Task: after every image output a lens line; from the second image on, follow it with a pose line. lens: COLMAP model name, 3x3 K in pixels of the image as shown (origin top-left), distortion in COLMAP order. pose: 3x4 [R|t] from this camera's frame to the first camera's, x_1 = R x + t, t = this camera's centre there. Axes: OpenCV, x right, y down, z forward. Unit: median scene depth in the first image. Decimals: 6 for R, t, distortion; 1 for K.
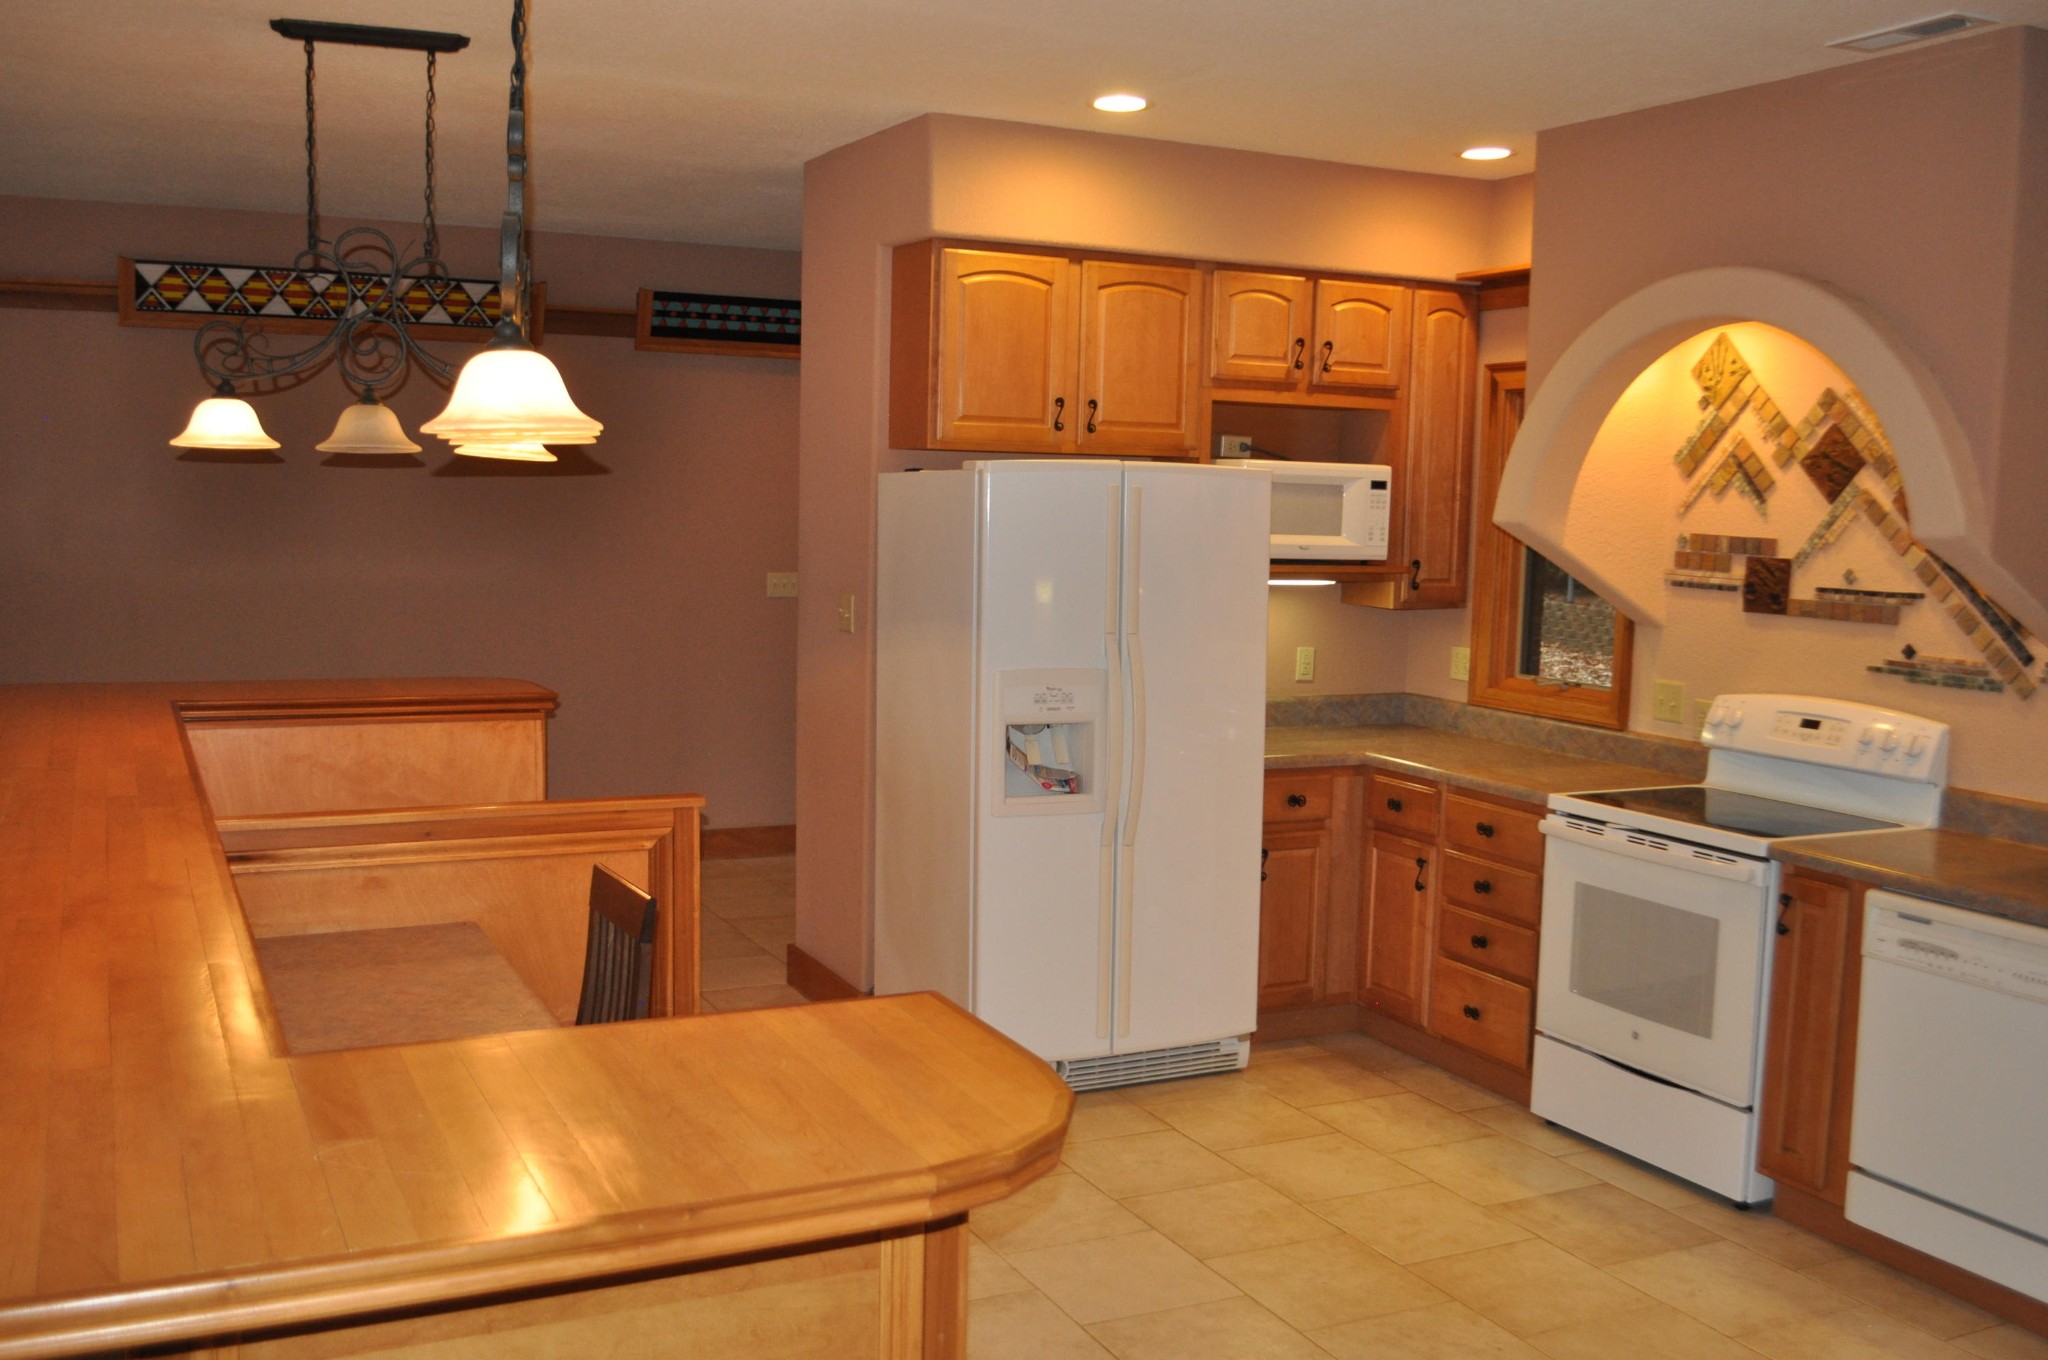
lens RADIAL K [[1888.9, 0, 1028.3], [0, 1888.9, 692.0], [0, 0, 1]] dist [-0.064254, 0.000000]
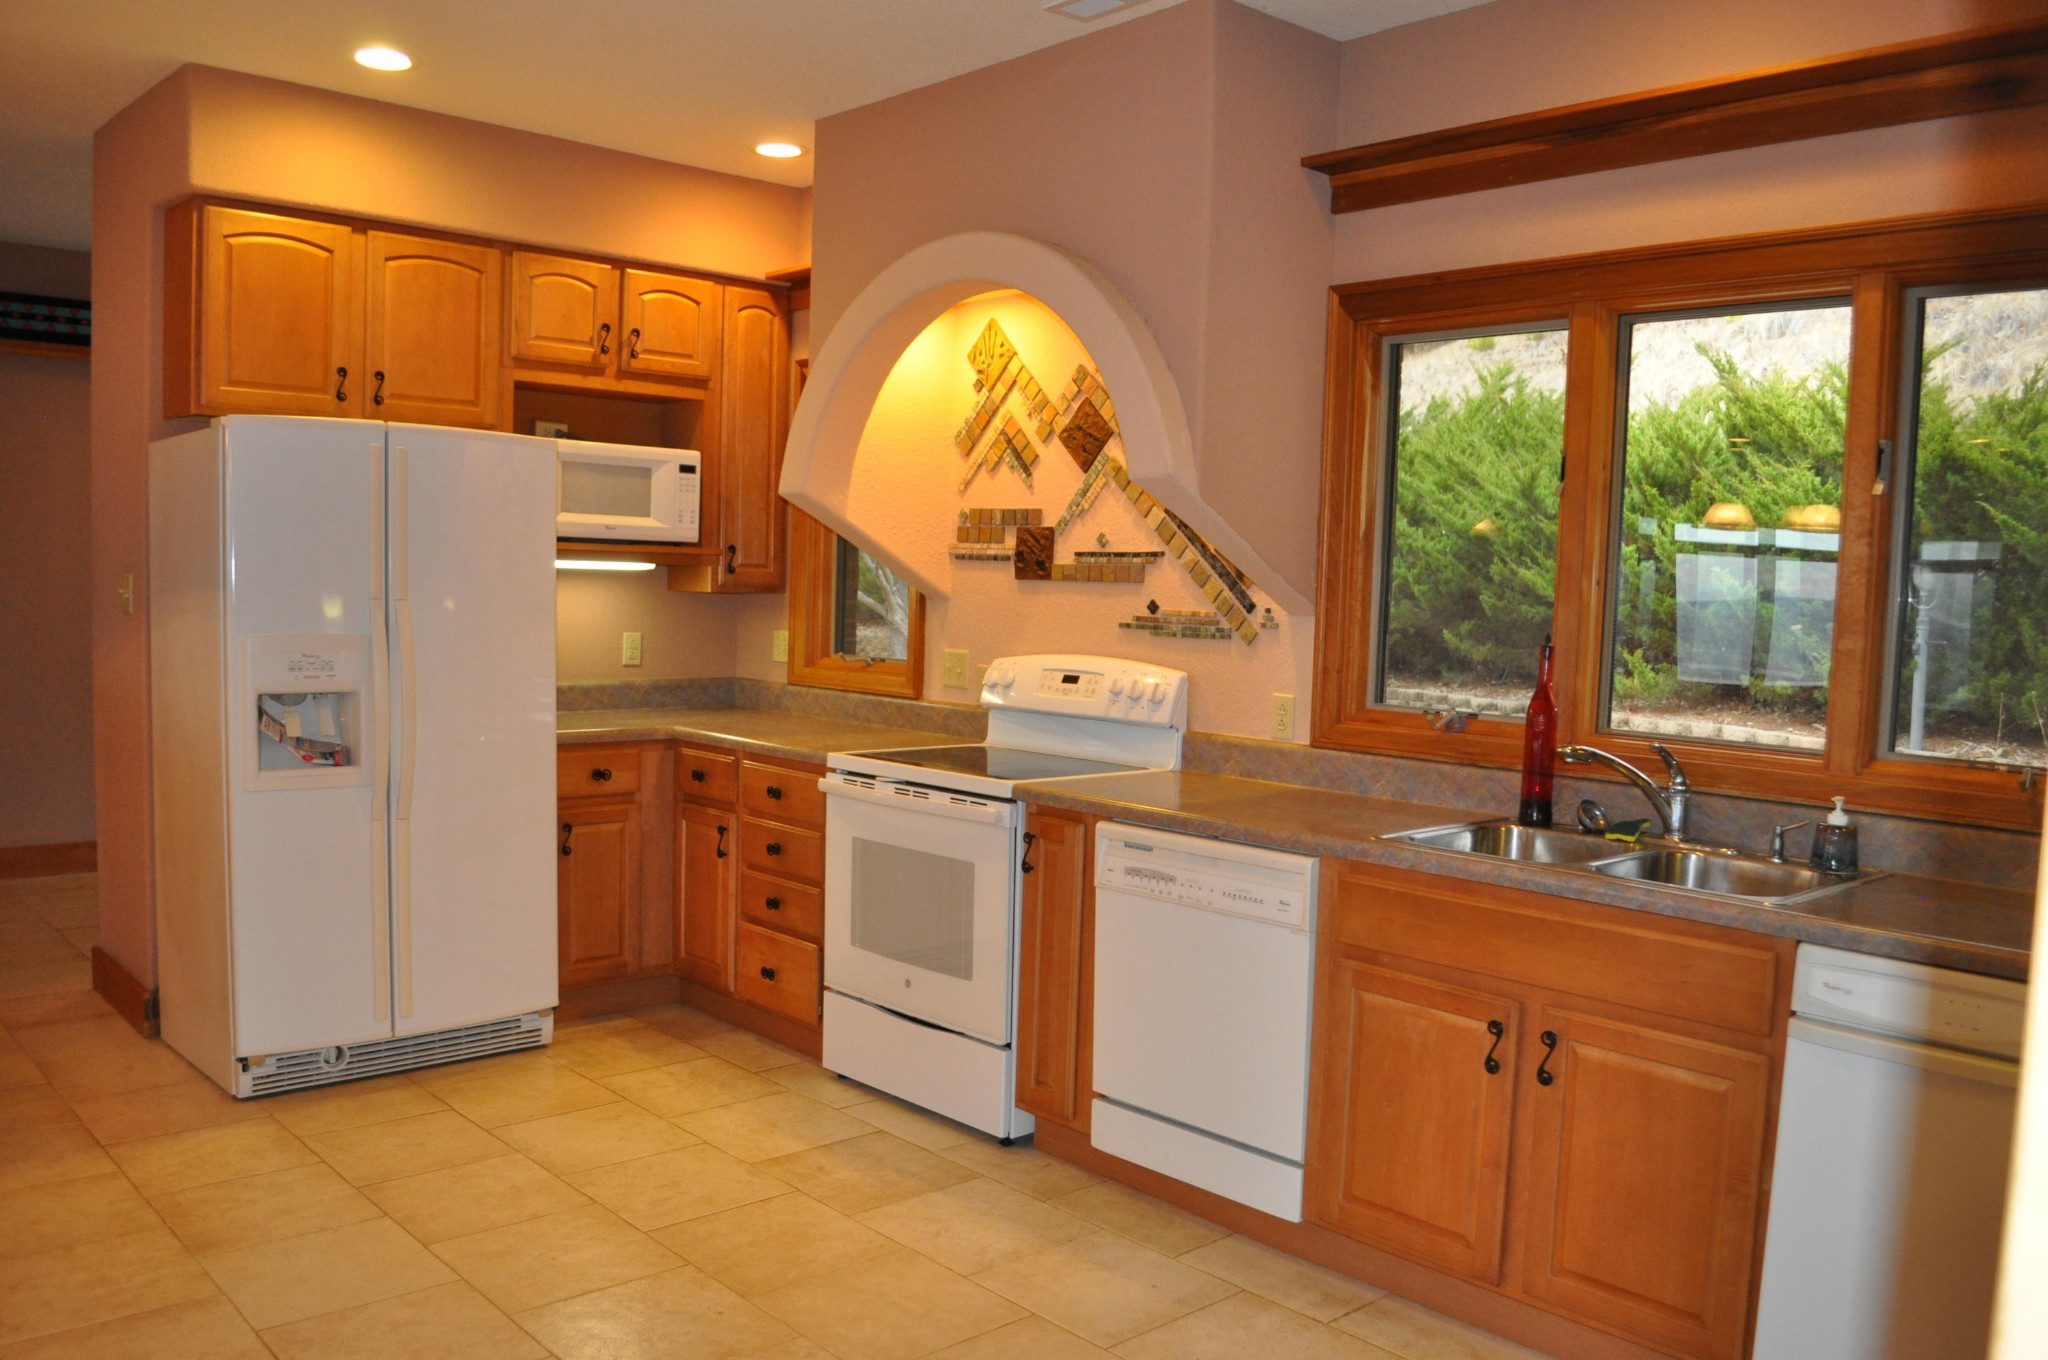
lens RADIAL K [[1607.2, 0, 1022.1], [0, 1607.2, 697.6], [0, 0, 1]] dist [-0.089973, 0.021888]
pose [[0.958873, -0.017494, 0.283295, 0.132858], [0.024460, 0.999479, -0.021072, 0.045443], [-0.282778, 0.027135, 0.958801, 0.133644]]
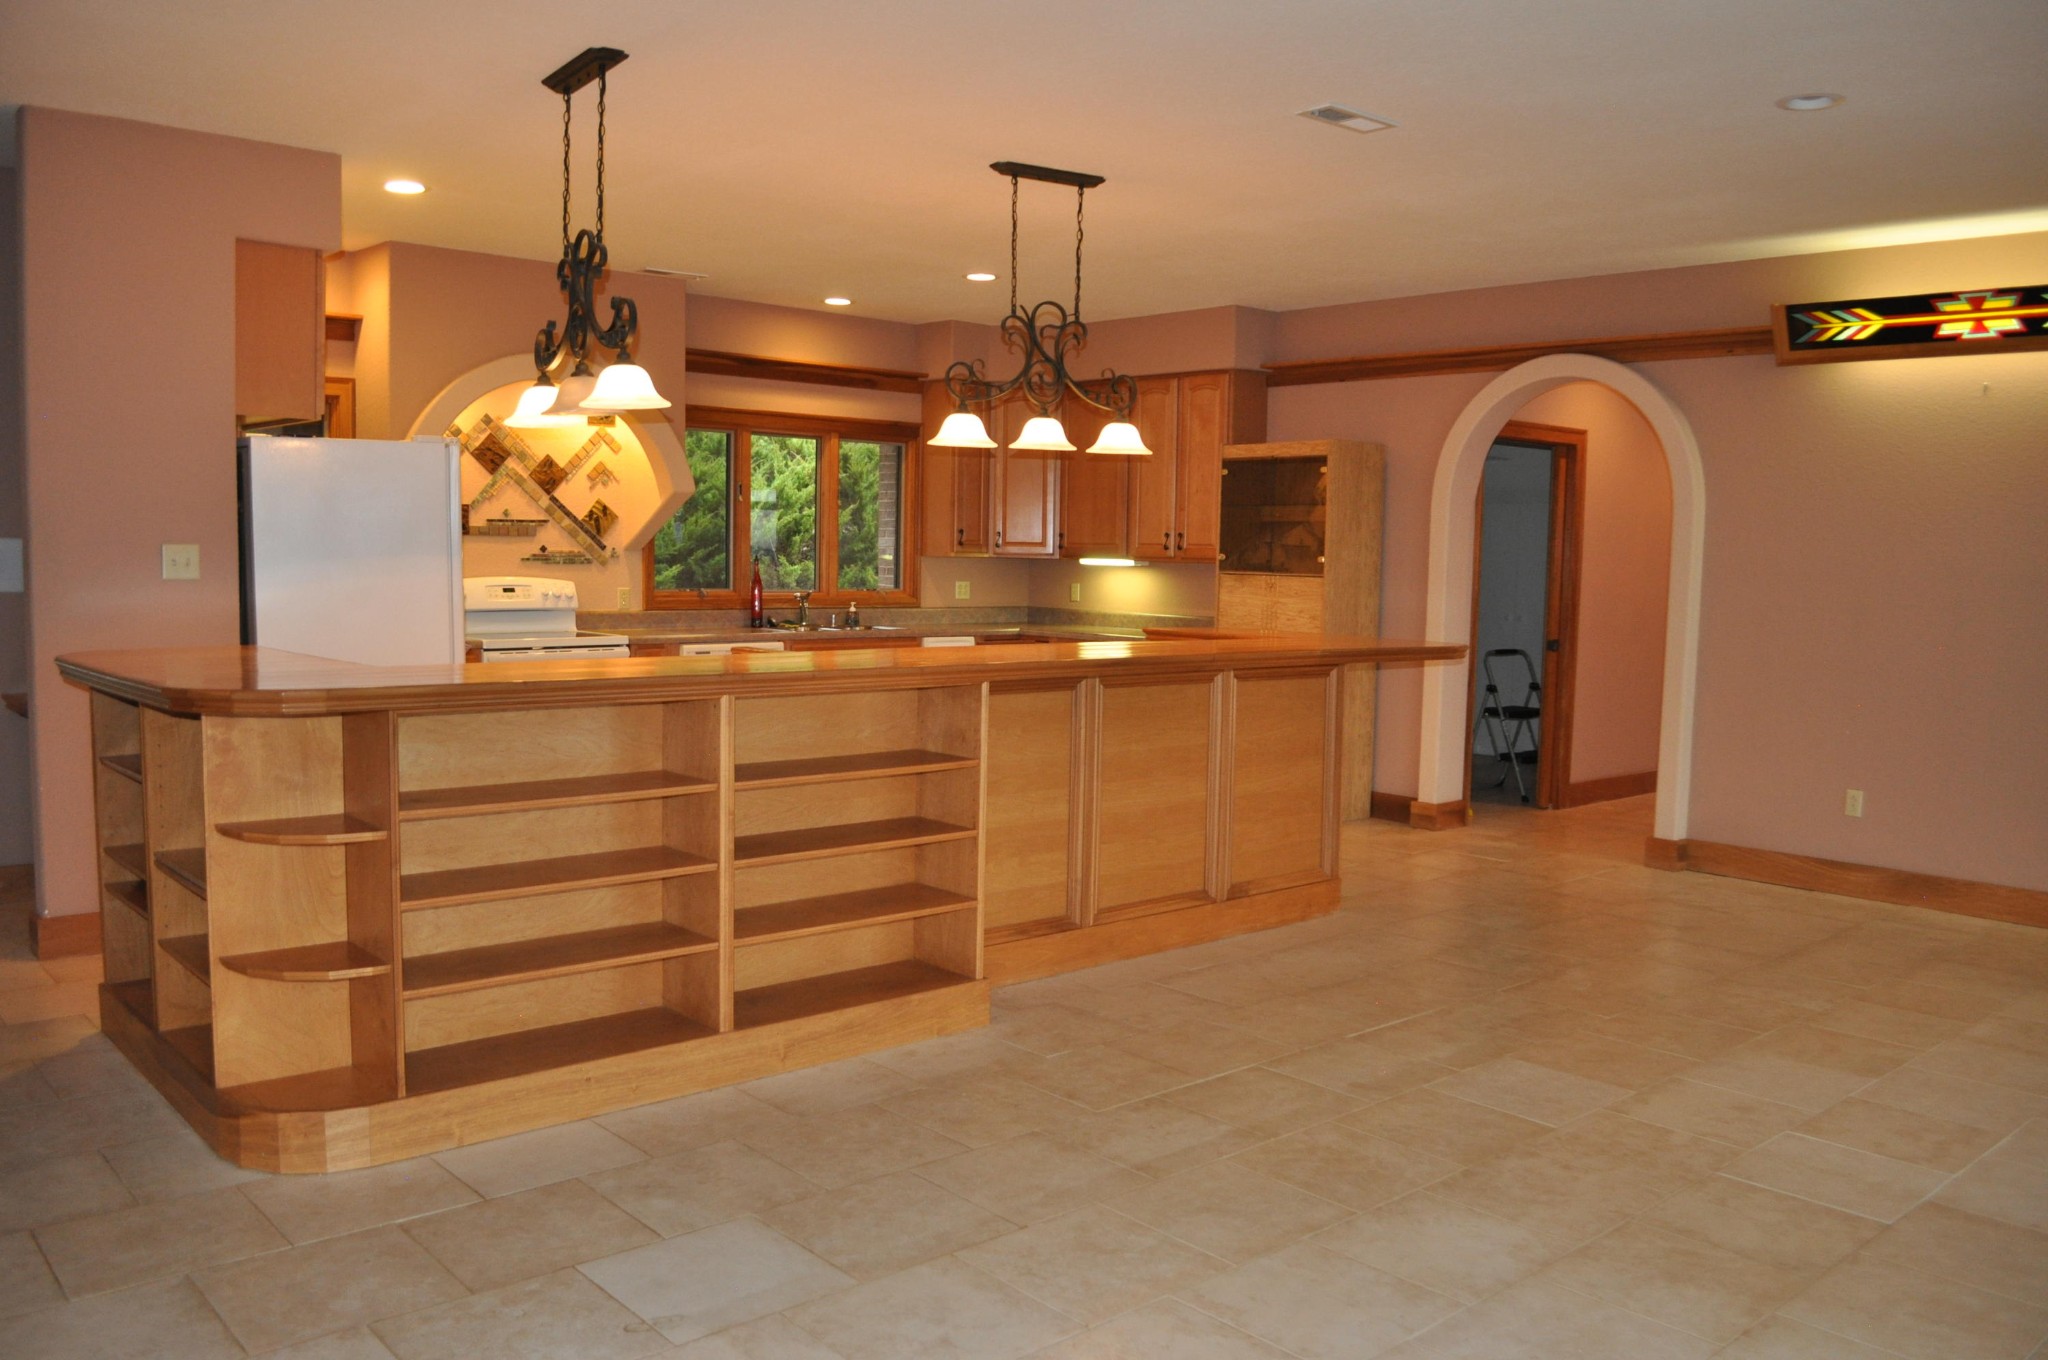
lens RADIAL K [[1607.2, 0, 1019.2], [0, 1607.2, 697.0], [0, 0, 1]] dist [-0.089973, 0.021888]
pose [[-0.262604, -0.118583, 0.957589, -1.281563], [0.076646, 0.986720, 0.143209, -0.067959], [-0.961855, 0.111003, -0.250028, 0.905794]]
